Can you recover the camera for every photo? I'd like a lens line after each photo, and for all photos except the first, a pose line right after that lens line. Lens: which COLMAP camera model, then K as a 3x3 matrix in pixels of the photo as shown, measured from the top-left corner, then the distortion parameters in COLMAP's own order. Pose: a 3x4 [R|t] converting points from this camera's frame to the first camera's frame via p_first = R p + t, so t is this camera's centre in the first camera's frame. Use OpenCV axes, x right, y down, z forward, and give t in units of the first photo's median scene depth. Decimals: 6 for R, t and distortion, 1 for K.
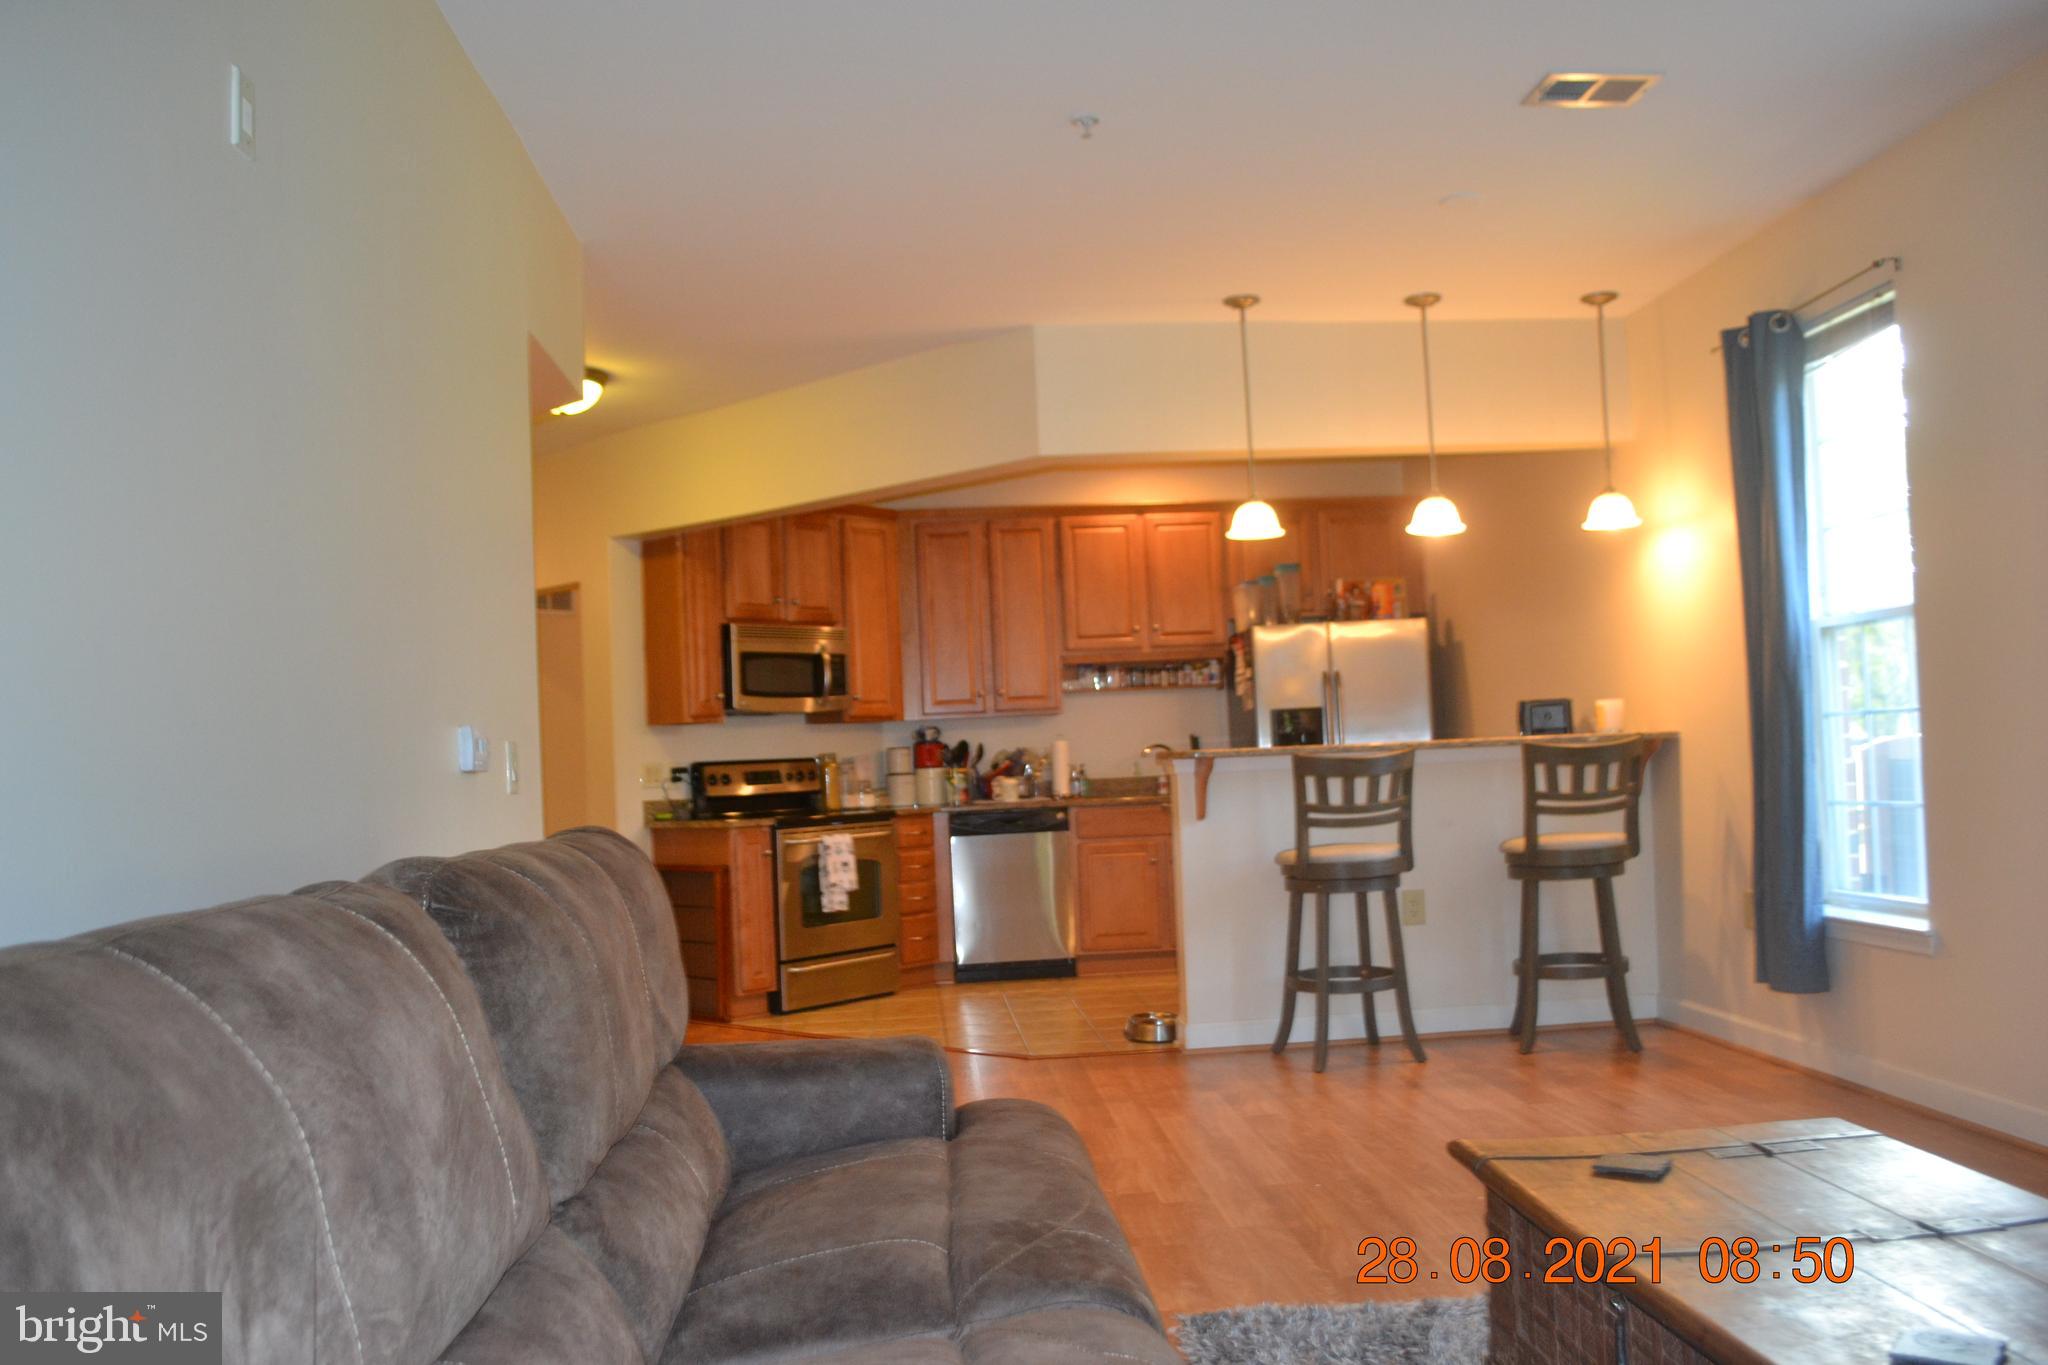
lens RADIAL K [[1635.2, 0, 1034.8], [0, 1635.2, 721.9], [0, 0, 1]] dist [-0.080150, 0.002223]
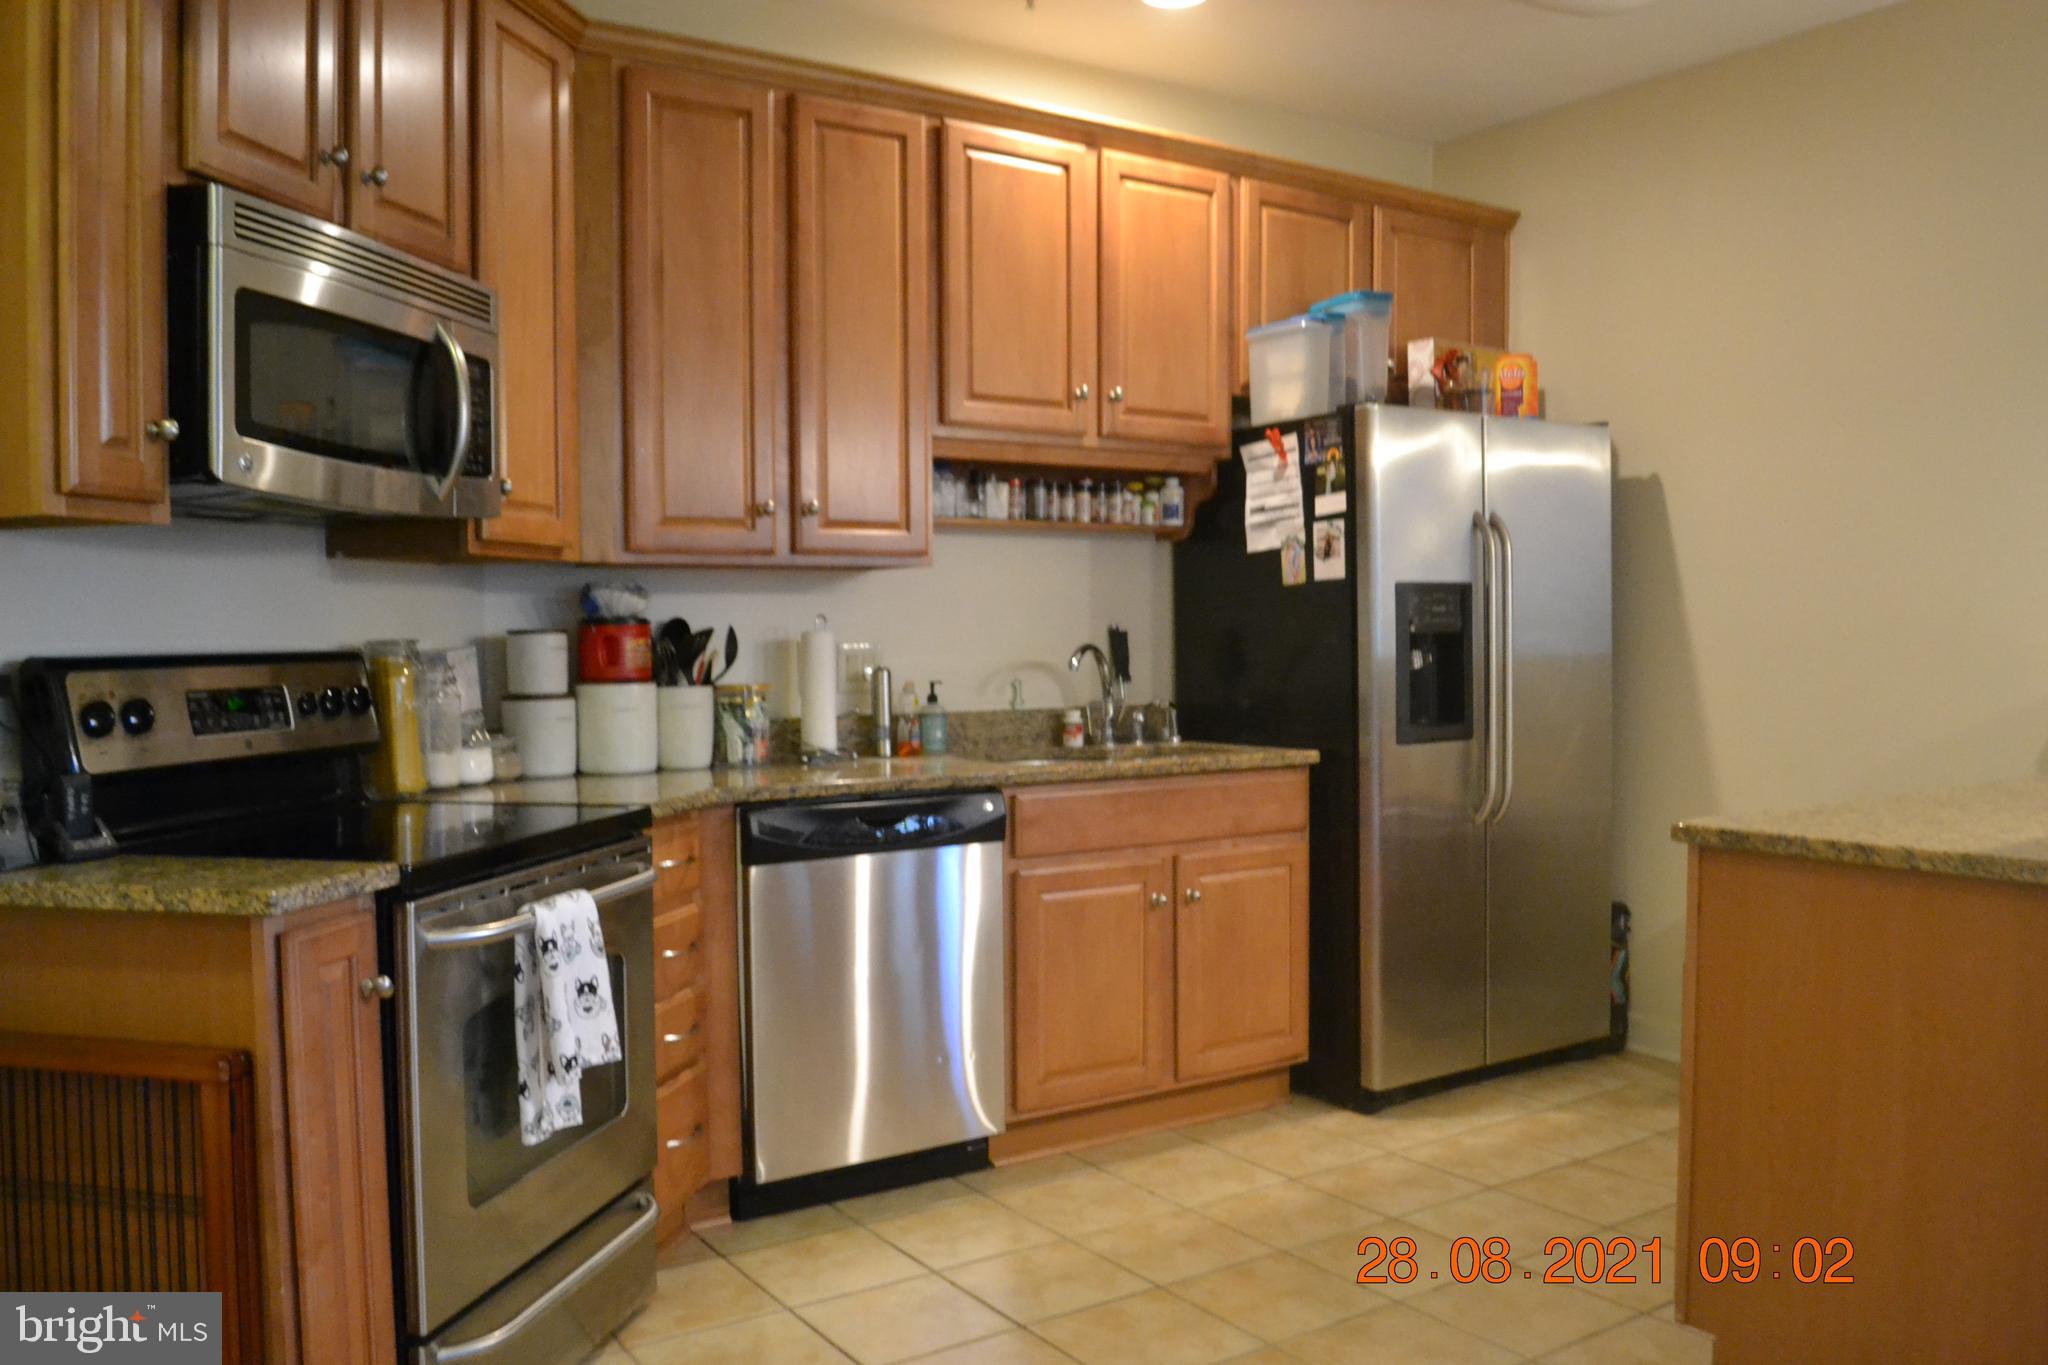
lens RADIAL K [[1650.0, 0, 1052.0], [0, 1650.0, 713.9], [0, 0, 1]] dist [-0.071648, -0.002862]
pose [[0.869801, 0.013136, 0.493228, -0.203374], [-0.041136, 0.998096, 0.045959, 0.014920], [-0.491685, -0.060265, 0.868685, 0.700878]]
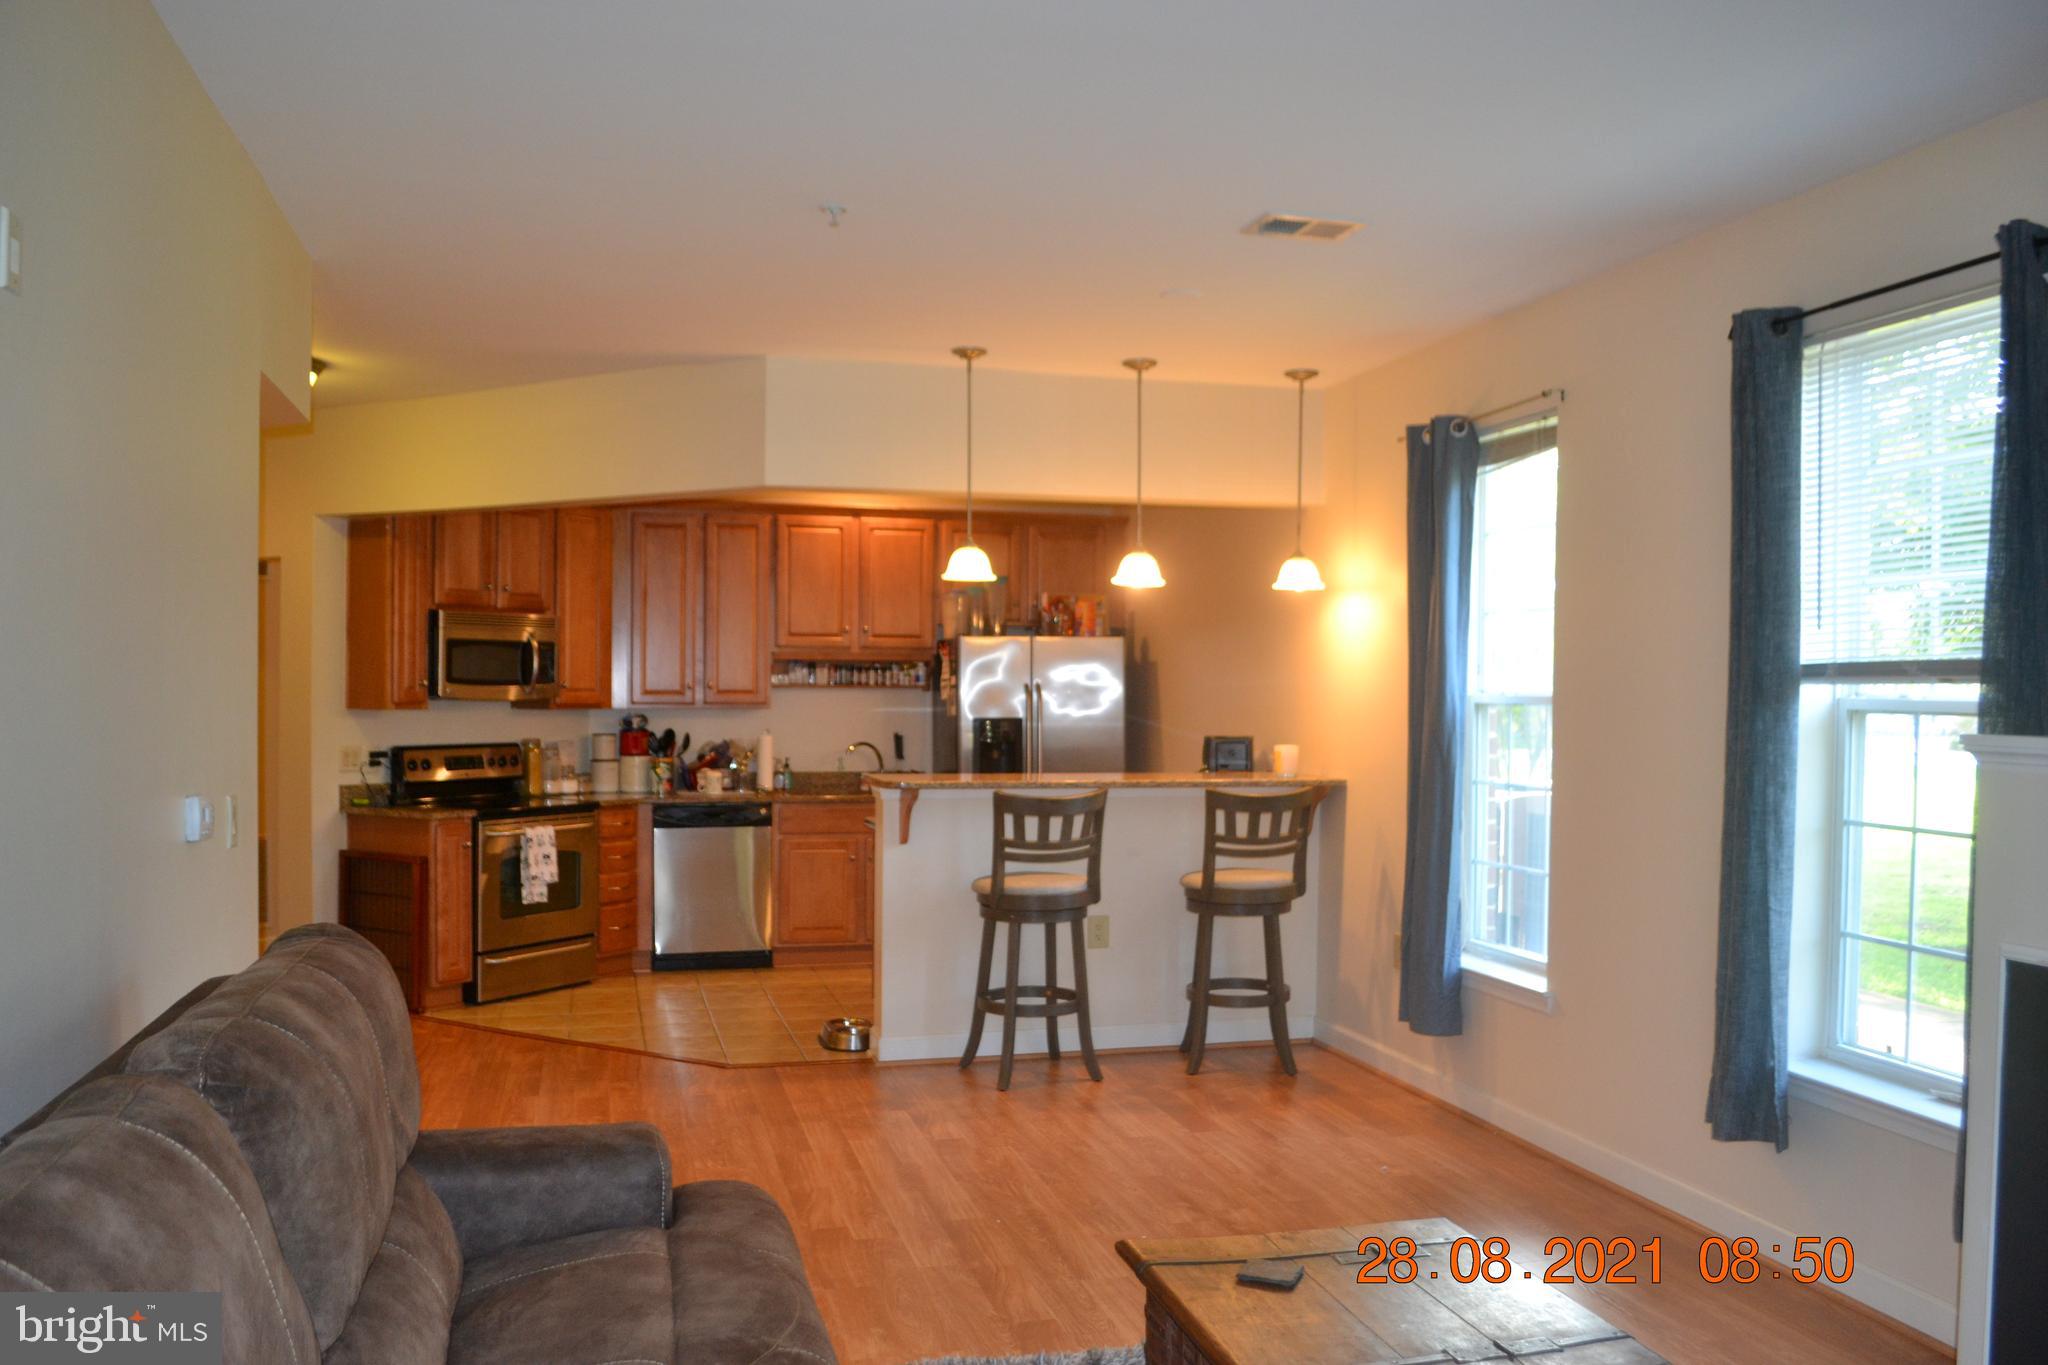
lens RADIAL K [[1635.2, 0, 1034.8], [0, 1635.2, 721.9], [0, 0, 1]] dist [-0.080150, 0.002223]
pose [[0.981687, 0.047553, 0.184470, -0.009830], [-0.054710, 0.997927, 0.033903, -0.047382], [-0.182475, -0.043374, 0.982253, -0.032256]]
